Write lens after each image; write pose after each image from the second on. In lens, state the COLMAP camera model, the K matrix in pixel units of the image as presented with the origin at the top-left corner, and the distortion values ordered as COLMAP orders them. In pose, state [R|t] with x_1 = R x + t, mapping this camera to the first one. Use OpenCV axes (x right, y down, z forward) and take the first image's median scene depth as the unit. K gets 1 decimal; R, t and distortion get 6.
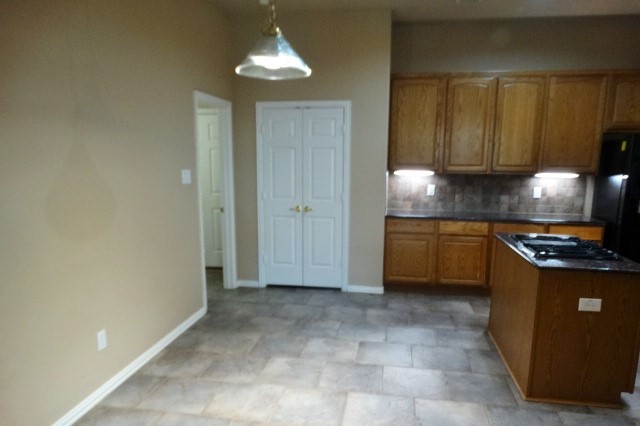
lens RADIAL K [[456.6, 0, 330.2], [0, 456.6, 229.6], [0, 0, 1]] dist [0.034608, 0.004663]
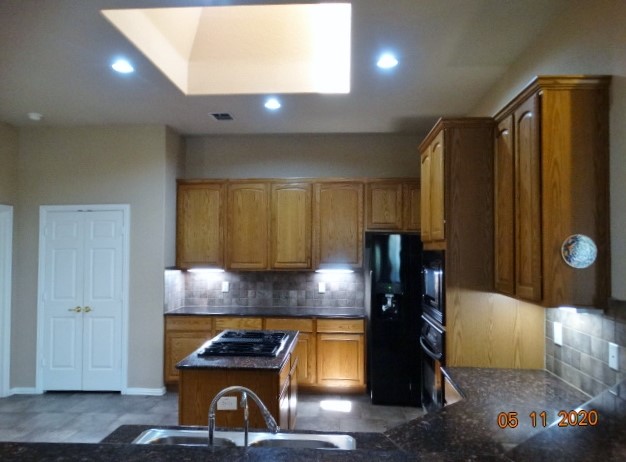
lens RADIAL K [[454.4, 0, 312.1], [0, 454.4, 231.8], [0, 0, 1]] dist [0.022681, 0.012233]
pose [[0.997238, -0.011672, 0.073347, 0.367143], [0.025594, 0.981088, -0.191861, -0.006695], [-0.069720, 0.193208, 0.978678, -0.042930]]
